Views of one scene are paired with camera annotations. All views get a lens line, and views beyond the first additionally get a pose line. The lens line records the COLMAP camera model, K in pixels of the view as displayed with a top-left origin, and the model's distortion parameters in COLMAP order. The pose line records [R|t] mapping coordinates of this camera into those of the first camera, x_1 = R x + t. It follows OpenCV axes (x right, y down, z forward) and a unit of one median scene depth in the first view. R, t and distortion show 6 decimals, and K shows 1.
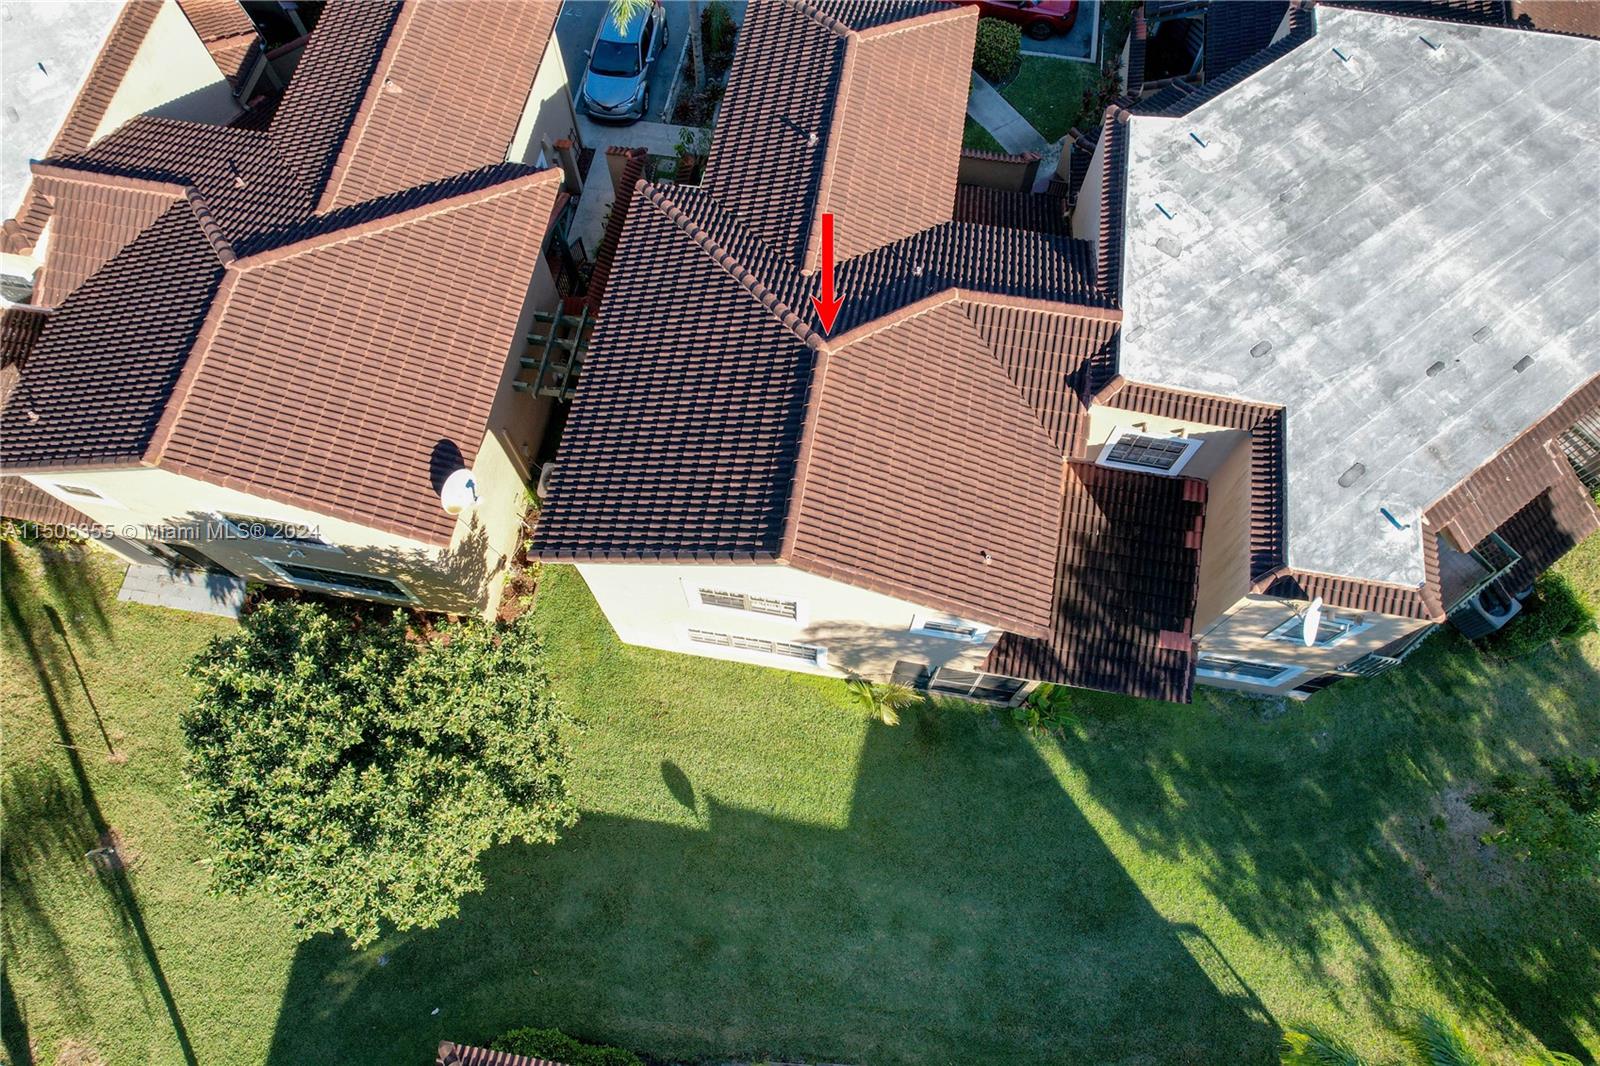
lens RADIAL K [[1015.6, 0, 803.3], [0, 1015.6, 533.2], [0, 0, 1]] dist [-0.011552, -0.001564]
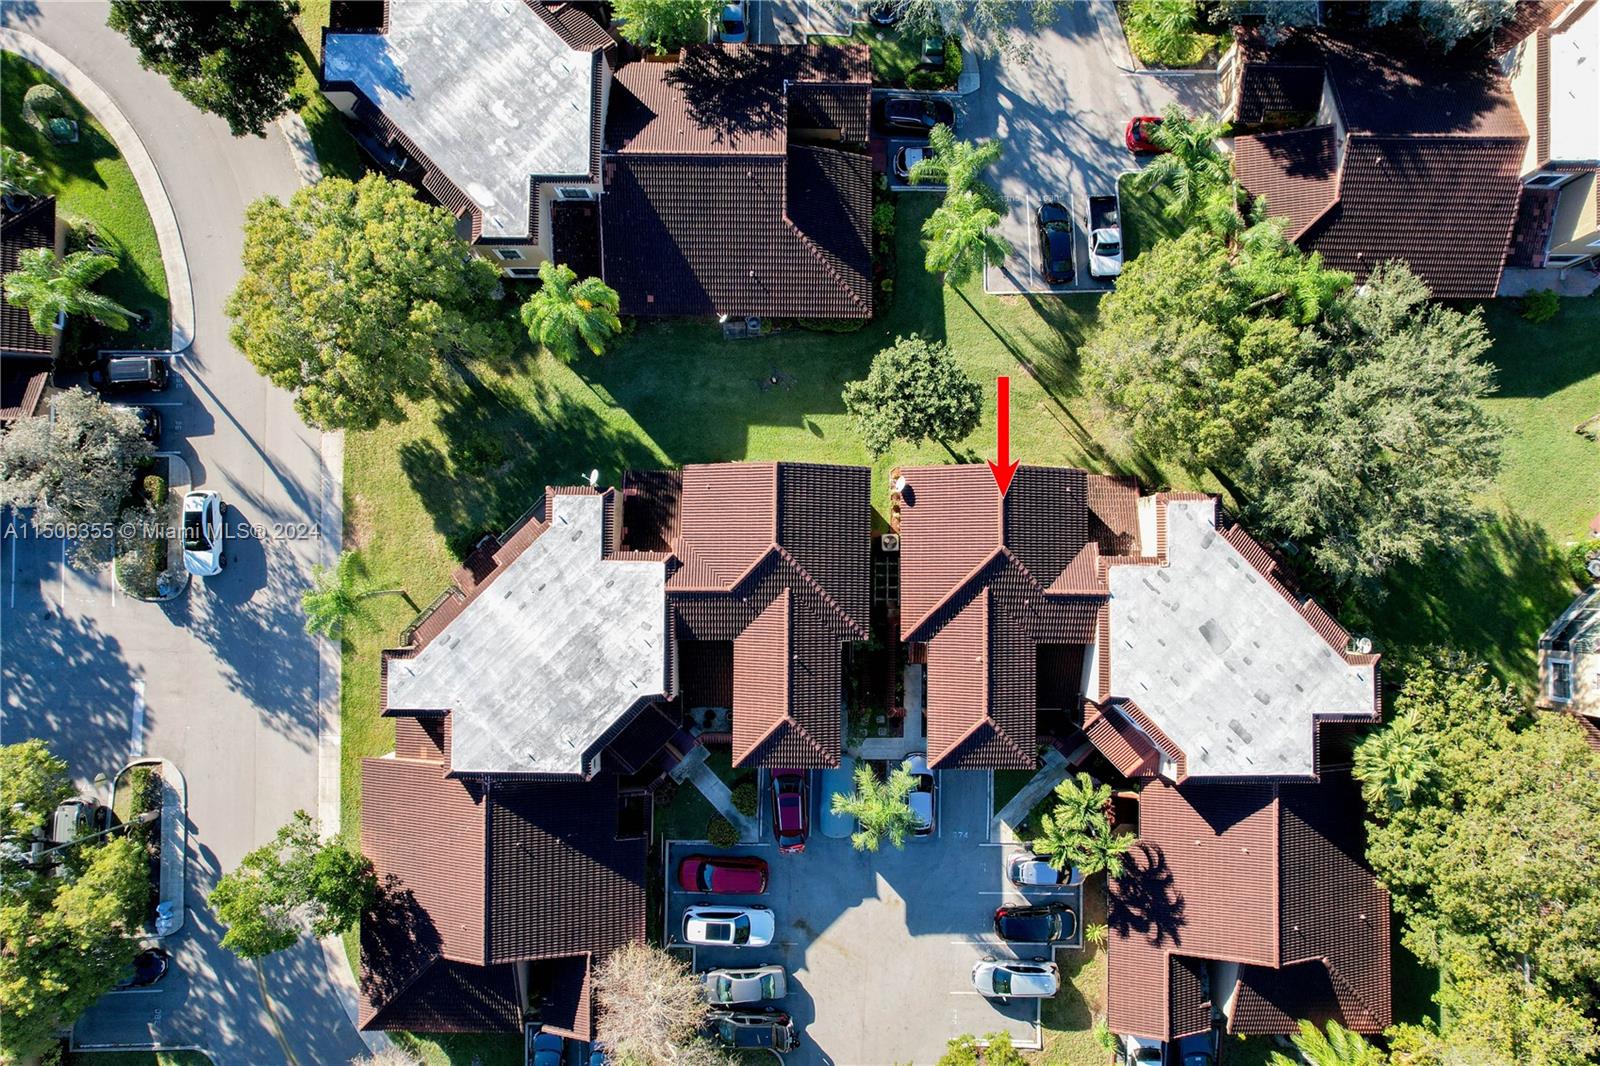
lens RADIAL K [[1015.6, 0, 800.6], [0, 1015.6, 534.6], [0, 0, 1]] dist [-0.011552, -0.001564]
pose [[-0.988329, 0.151271, -0.017973, -0.003378], [-0.145212, -0.899878, 0.411259, -1.113515], [0.046038, 0.409069, 0.911341, -1.292450]]
